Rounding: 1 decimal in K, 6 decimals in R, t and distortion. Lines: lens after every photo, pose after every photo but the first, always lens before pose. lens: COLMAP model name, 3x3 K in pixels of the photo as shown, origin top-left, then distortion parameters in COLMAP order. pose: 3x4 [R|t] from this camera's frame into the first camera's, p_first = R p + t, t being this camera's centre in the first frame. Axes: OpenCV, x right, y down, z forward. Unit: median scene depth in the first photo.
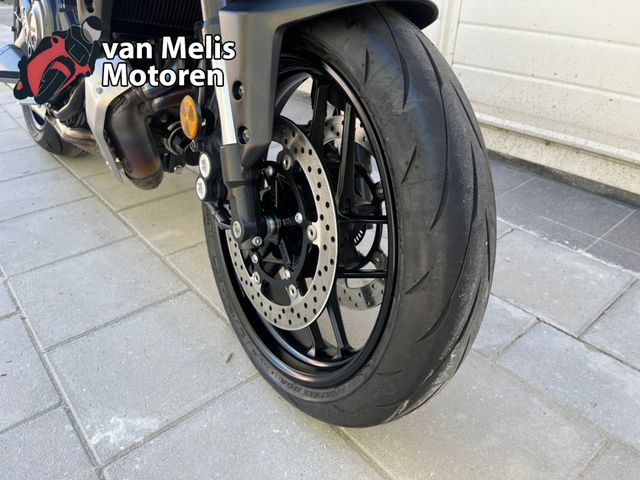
lens RADIAL K [[492.4, 0, 320.1], [0, 492.4, 235.3], [0, 0, 1]] dist [0.026404, -0.008326]
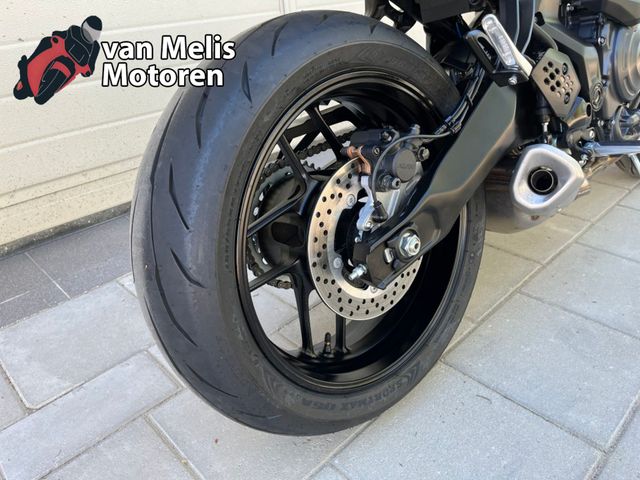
lens RADIAL K [[492.4, 0, 320.1], [0, 492.4, 235.3], [0, 0, 1]] dist [0.026404, -0.008326]
pose [[-0.062947, -0.474072, 0.878233, -1.311263], [0.546190, 0.720136, 0.427879, -0.781980], [-0.835293, 0.506615, 0.213603, 1.289711]]
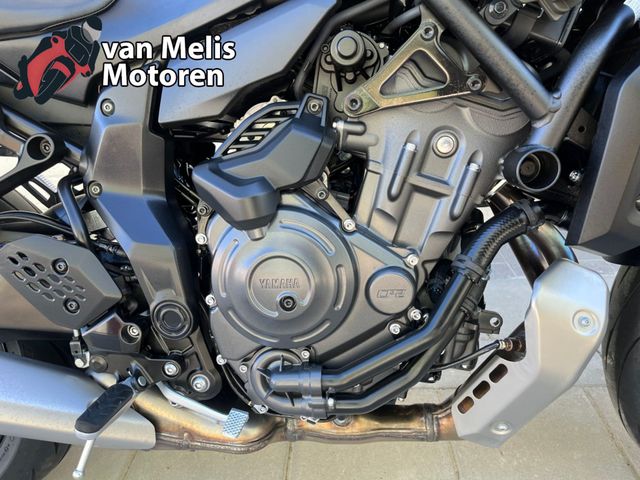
lens RADIAL K [[486.5, 0, 320.0], [0, 486.5, 240.0], [0, 0, 1]] dist [0.035737, 0.000226]
pose [[0.675911, -0.345240, 0.651117, -0.752602], [0.429147, 0.902628, 0.033109, -0.398225], [-0.599147, 0.257046, 0.758255, 0.509461]]
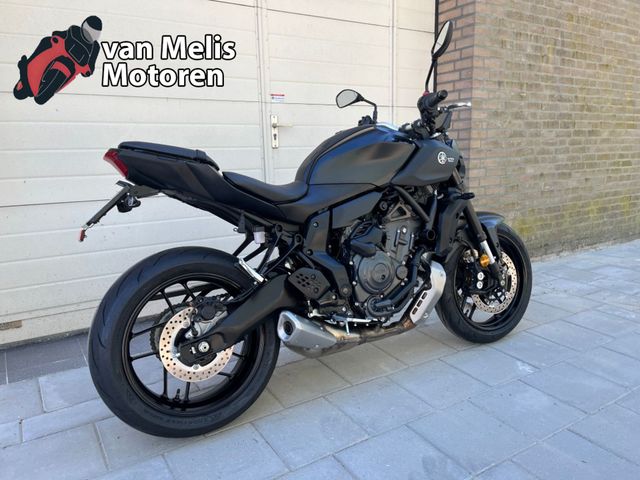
lens RADIAL K [[486.5, 0, 320.0], [0, 486.5, 240.0], [0, 0, 1]] dist [0.035737, 0.000226]
pose [[0.145599, -0.218452, 0.964925, -1.964956], [0.499653, 0.858032, 0.118859, -0.720476], [-0.853902, 0.464822, 0.234078, 0.636985]]
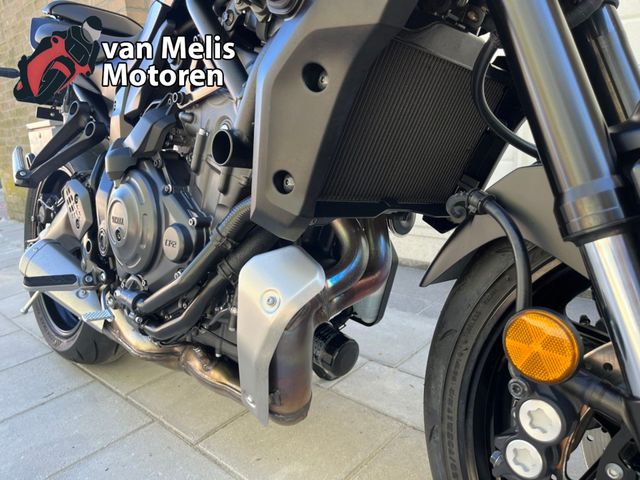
lens RADIAL K [[493.5, 0, 309.1], [0, 493.5, 241.6], [0, 0, 1]] dist [0.010858, -0.002993]
pose [[0.989337, -0.117063, 0.086655, -0.319234], [0.135814, 0.956395, -0.258578, -0.138774], [-0.052607, 0.267589, 0.962096, 0.252892]]
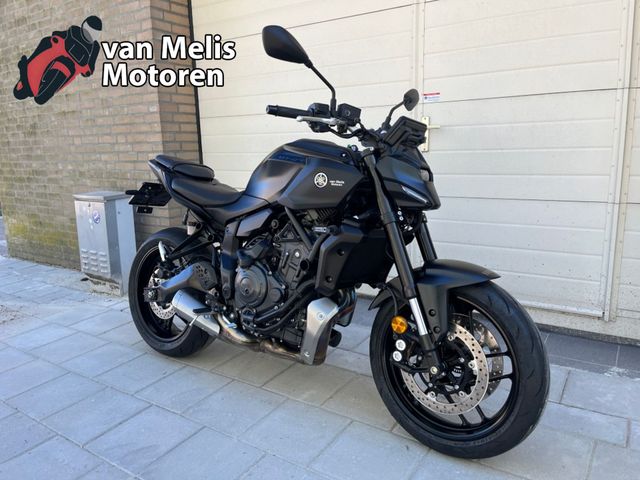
lens RADIAL K [[492.4, 0, 320.1], [0, 492.4, 235.3], [0, 0, 1]] dist [0.026404, -0.008326]
pose [[0.959937, -0.107165, 0.258916, -0.667903], [0.181754, 0.941373, -0.284224, -0.026224], [-0.213277, 0.319895, 0.923136, -0.670279]]
